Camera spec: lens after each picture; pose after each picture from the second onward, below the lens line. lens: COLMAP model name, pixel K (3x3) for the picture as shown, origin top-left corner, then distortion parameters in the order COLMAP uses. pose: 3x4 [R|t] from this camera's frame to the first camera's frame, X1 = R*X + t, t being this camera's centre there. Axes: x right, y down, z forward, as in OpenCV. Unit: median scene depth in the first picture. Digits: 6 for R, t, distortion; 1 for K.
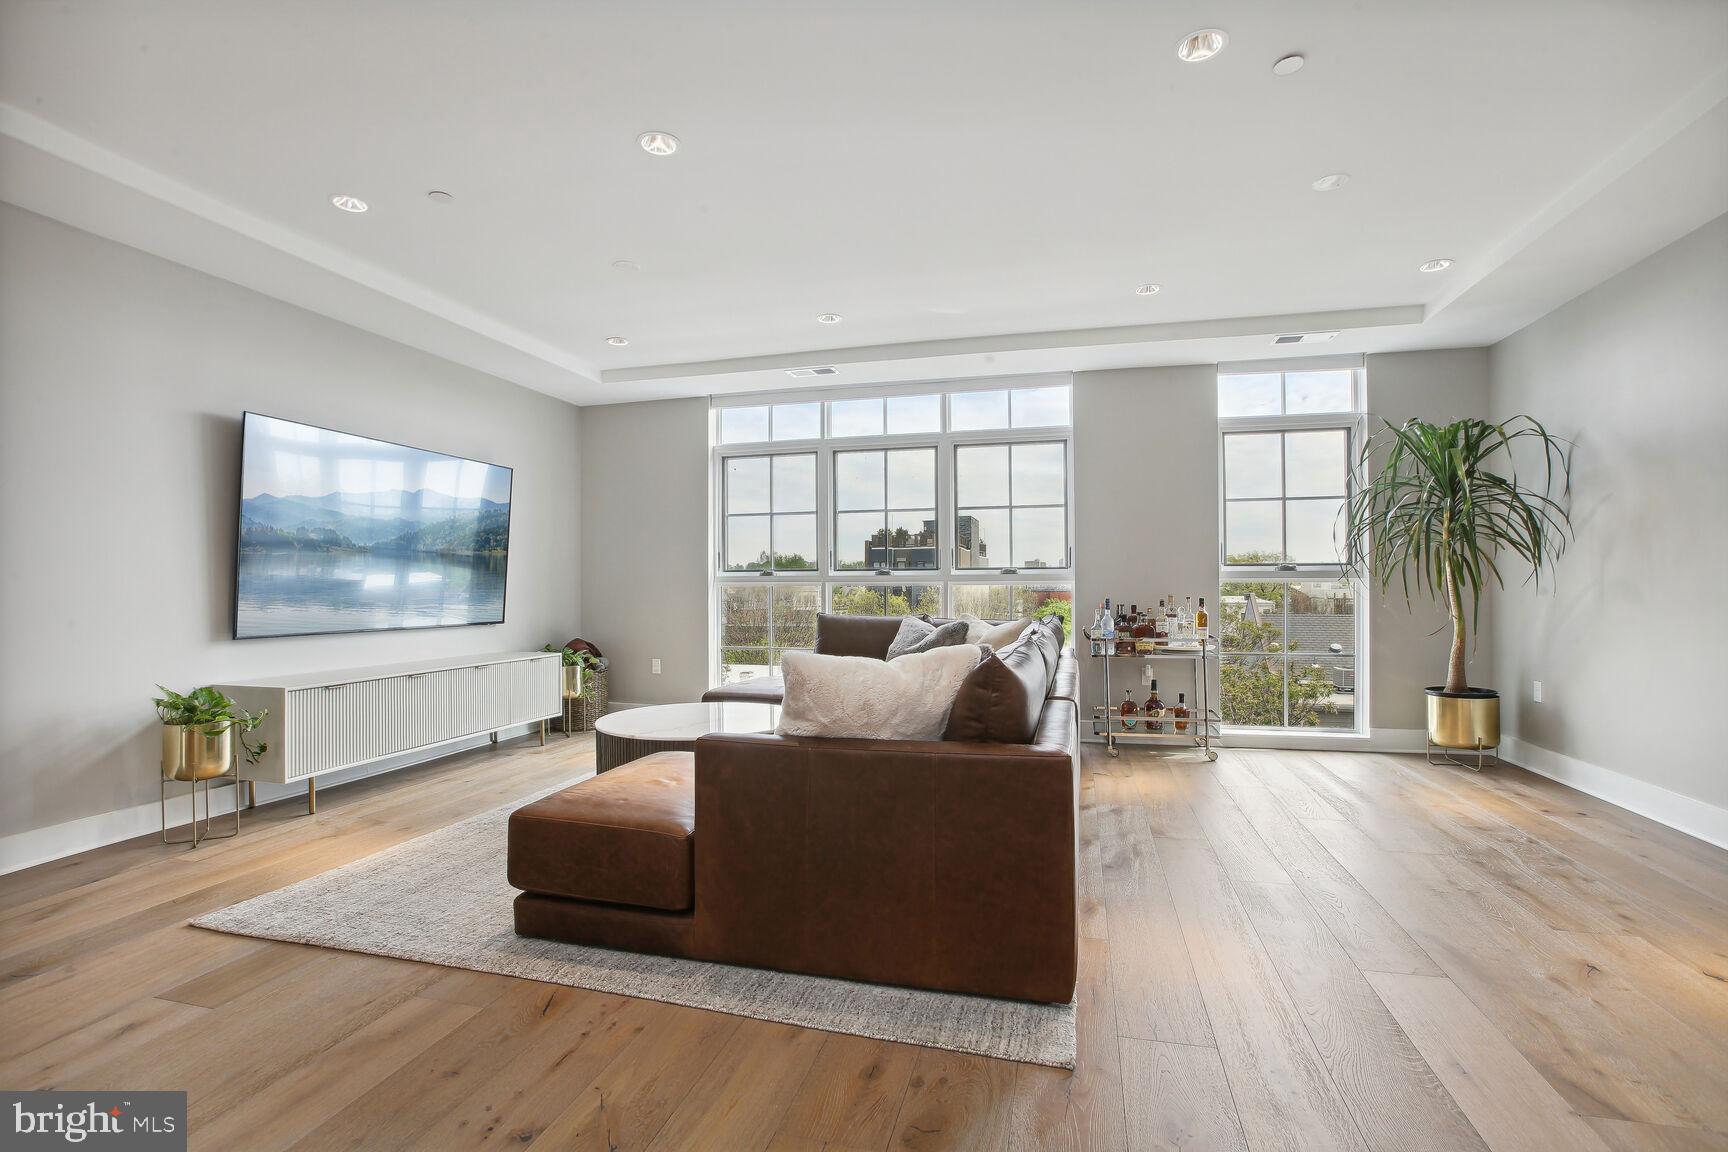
lens RADIAL K [[803.8, 0, 861.5], [0, 803.8, 568.2], [0, 0, 1]] dist [-0.020573, 0.000389]
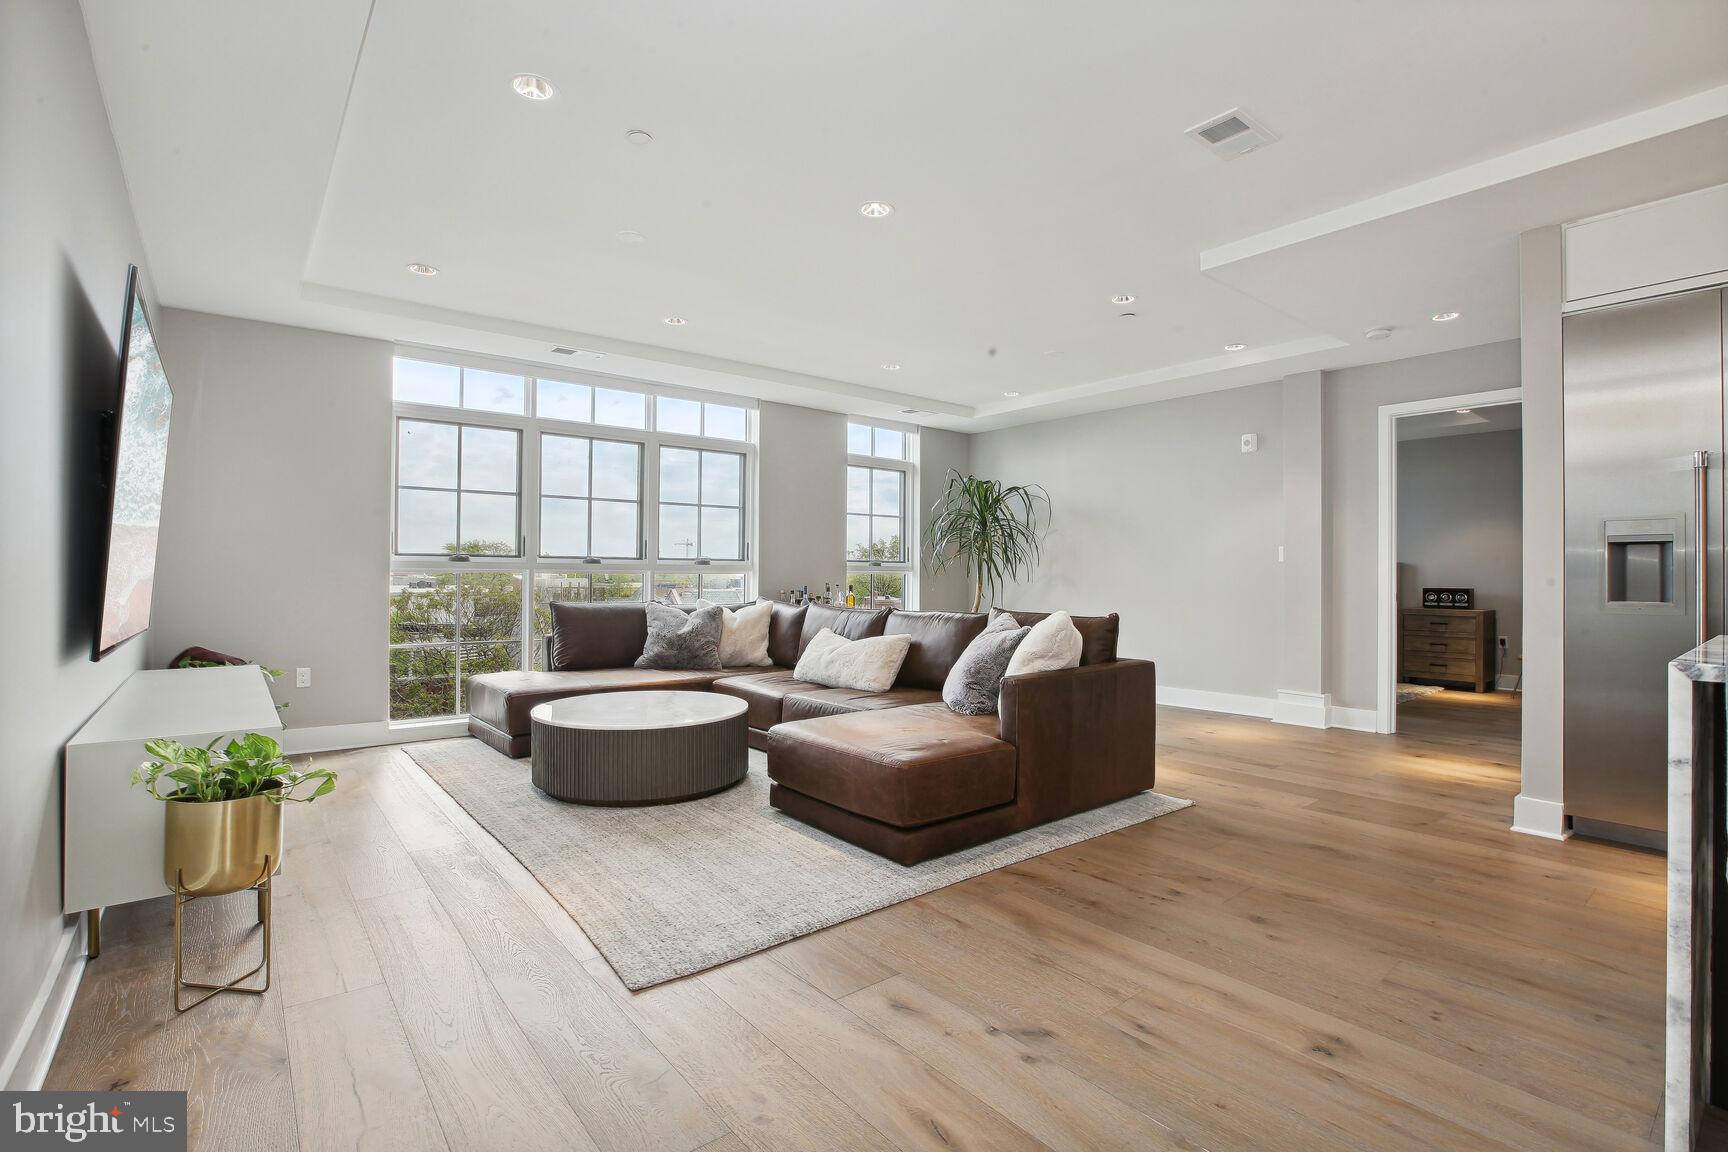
lens RADIAL K [[802.0, 0, 866.1], [0, 802.0, 558.8], [0, 0, 1]] dist [-0.031660, 0.000808]
pose [[0.584023, 0.021052, 0.811464, -0.700482], [-0.020367, 0.999729, -0.011278, 0.008465], [-0.811481, -0.009941, 0.584294, 0.174112]]
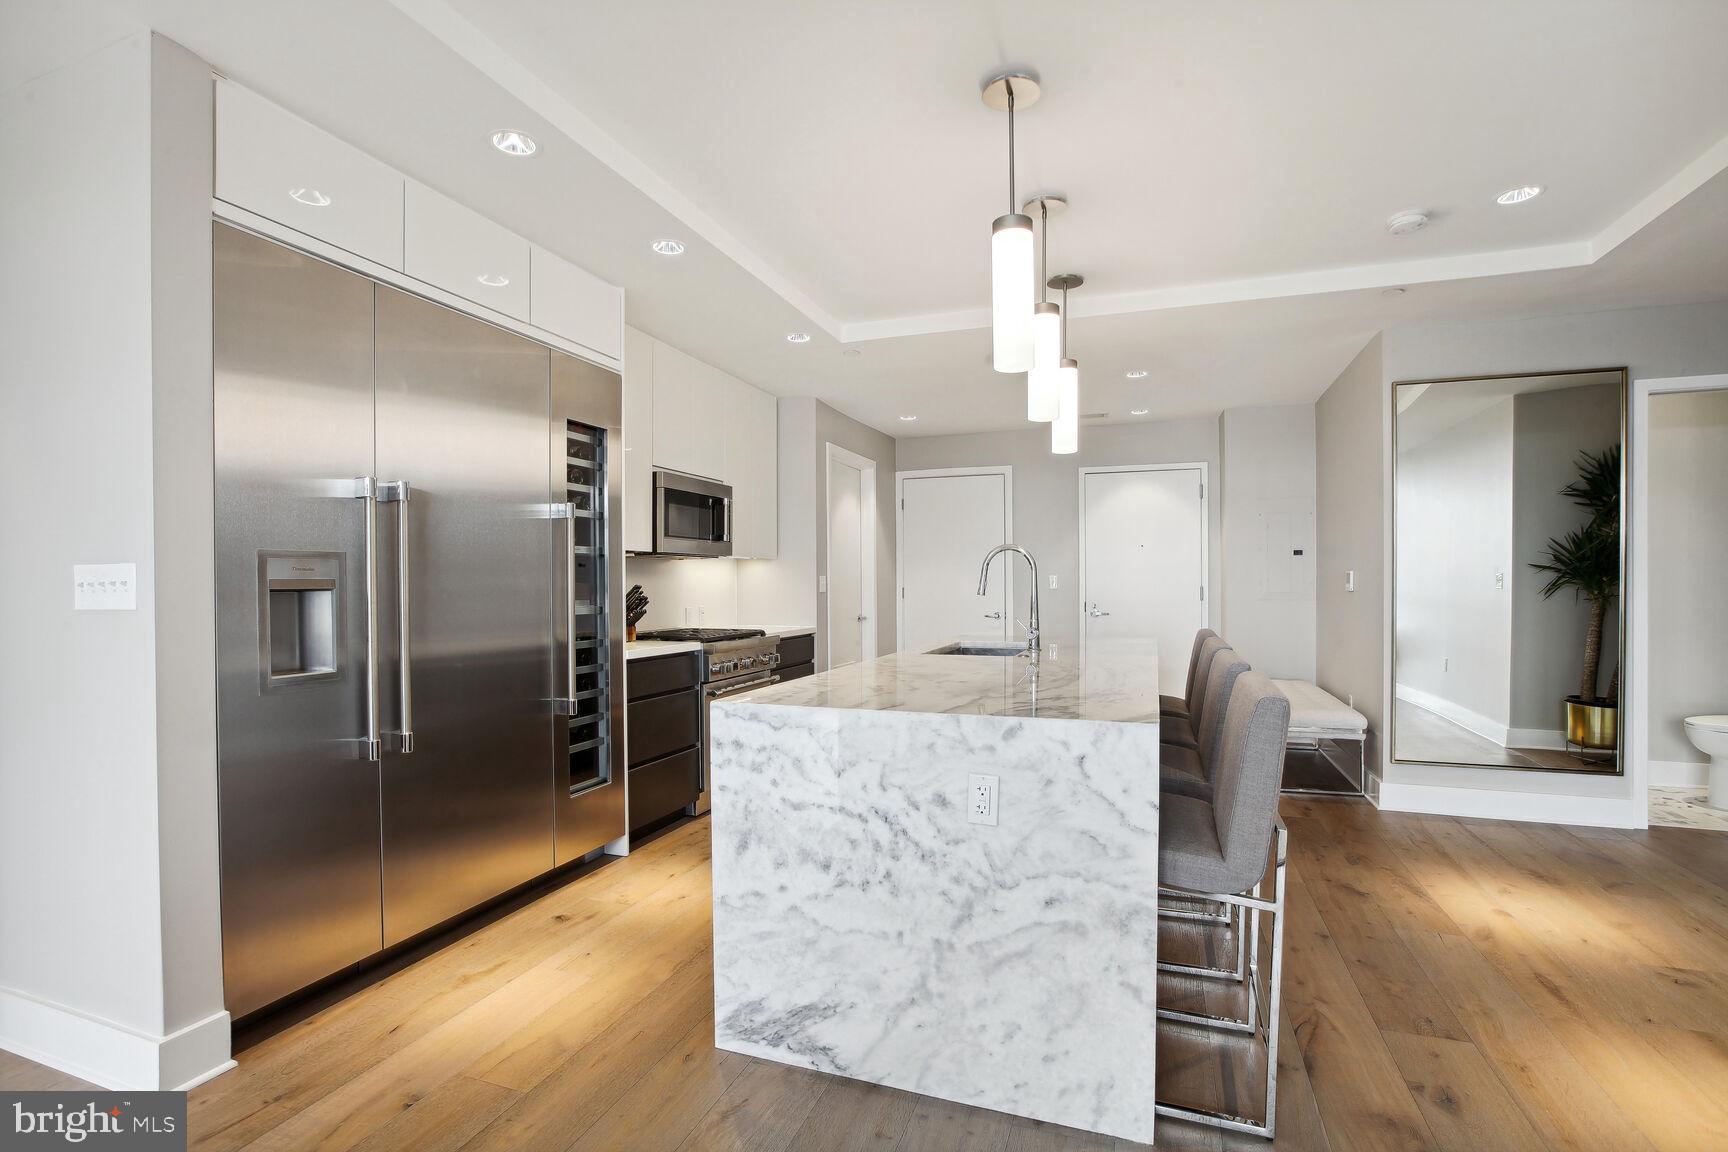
lens RADIAL K [[813.7, 0, 863.1], [0, 813.7, 608.1], [0, 0, 1]] dist [-0.035472, 0.000983]
pose [[-0.997195, 0.008645, 0.074347, -0.202077], [0.009276, 0.999924, 0.008146, -0.014688], [-0.074271, 0.008812, -0.997199, 0.462034]]
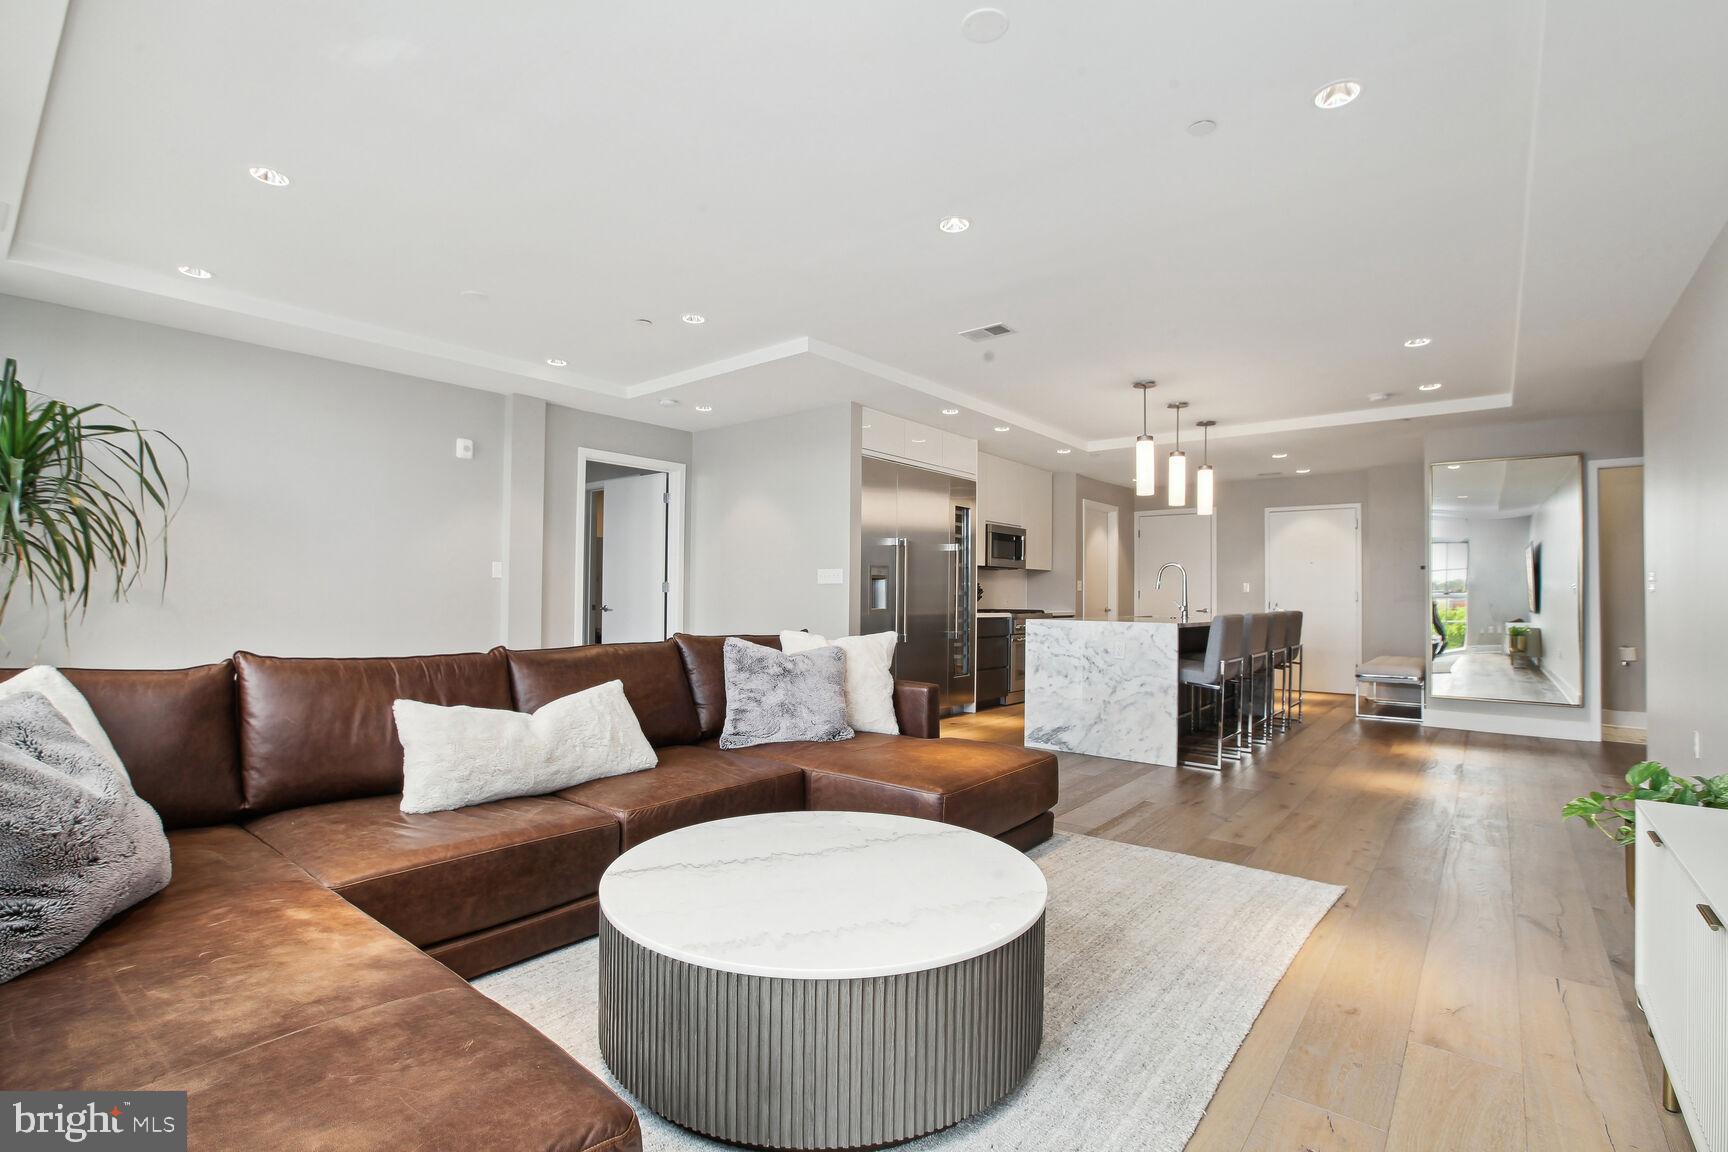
lens RADIAL K [[796.8, 0, 864.0], [0, 796.8, 576.0], [0, 0, 1]] dist [-0.044272, 0.000506]
pose [[-0.915428, 0.005169, 0.402449, -0.340209], [-0.014354, 0.998862, -0.045481, 0.028705], [-0.402226, -0.047411, -0.914312, 1.193806]]
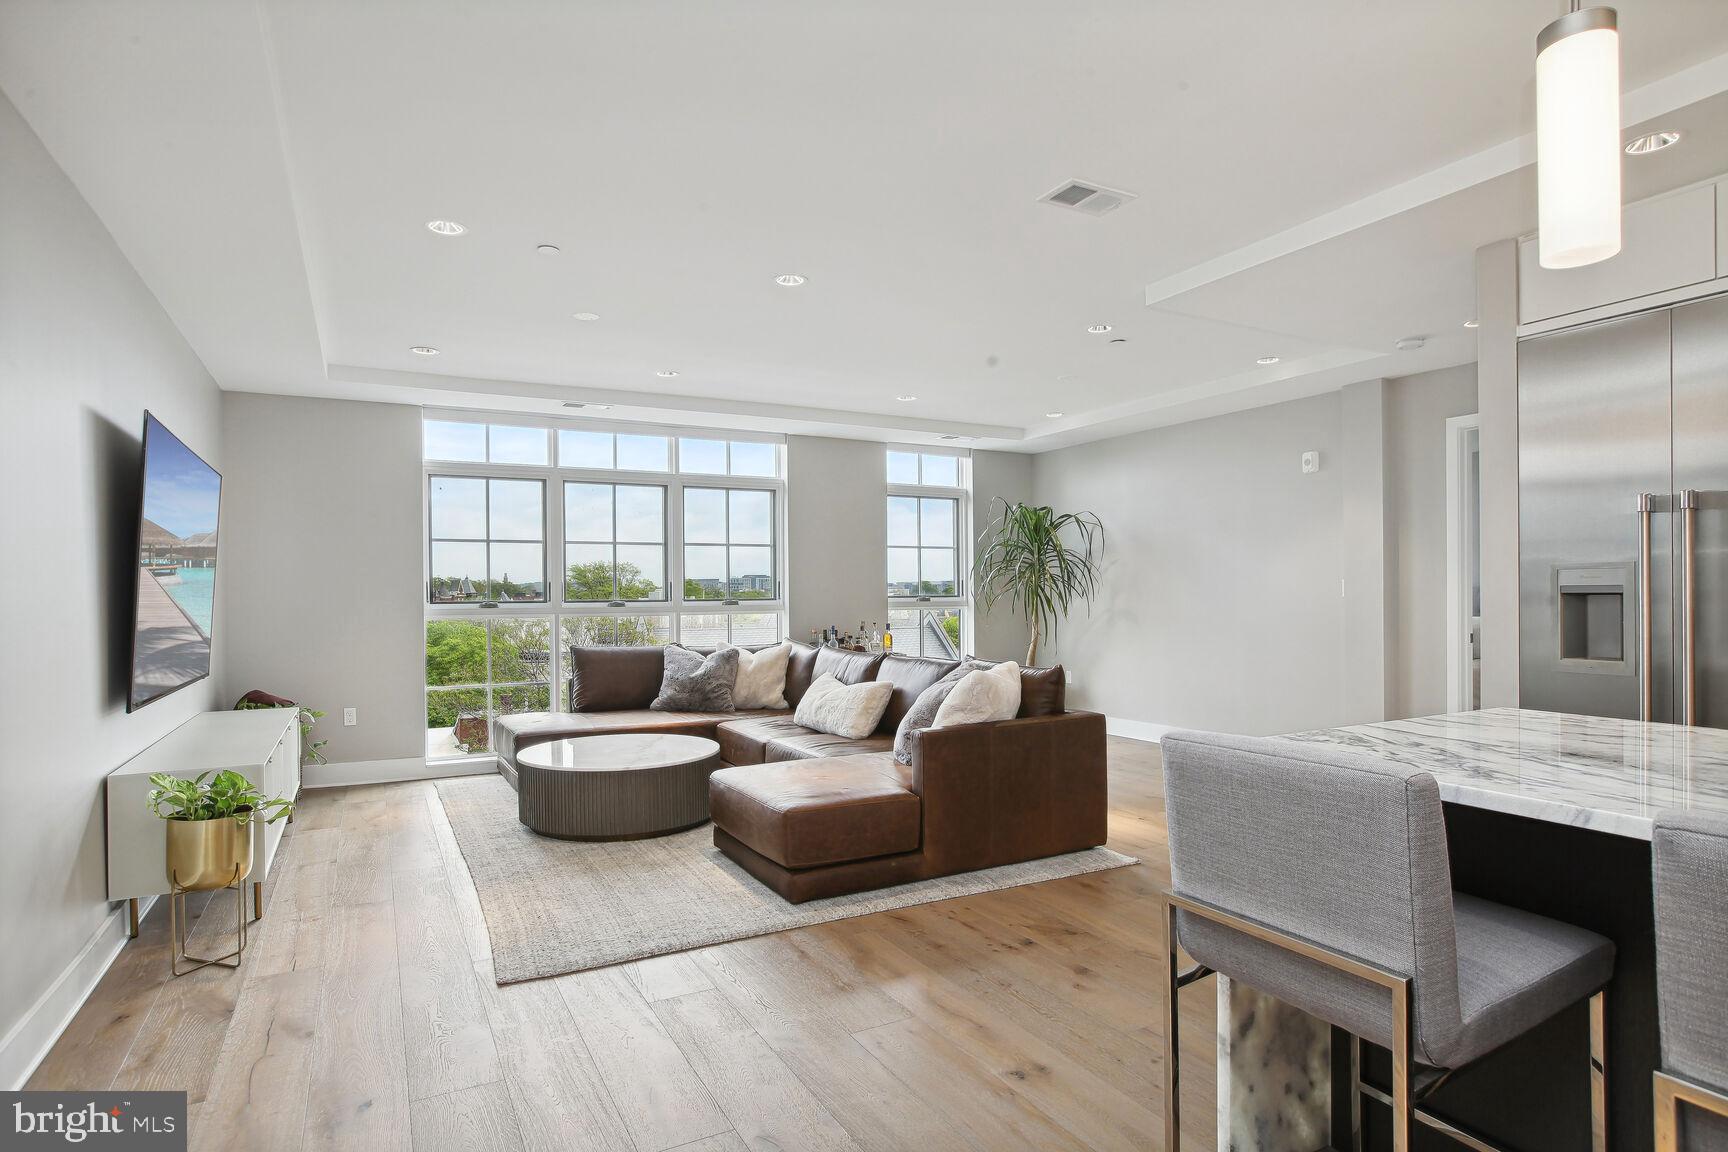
lens RADIAL K [[923.1, 0, 856.5], [0, 923.1, 592.0], [0, 0, 1]] dist [-0.021489, -0.000984]
pose [[0.728566, -0.002522, 0.684971, -0.667672], [-0.005824, 0.999934, 0.009877, -0.028444], [-0.684951, -0.011185, 0.728503, -0.071973]]
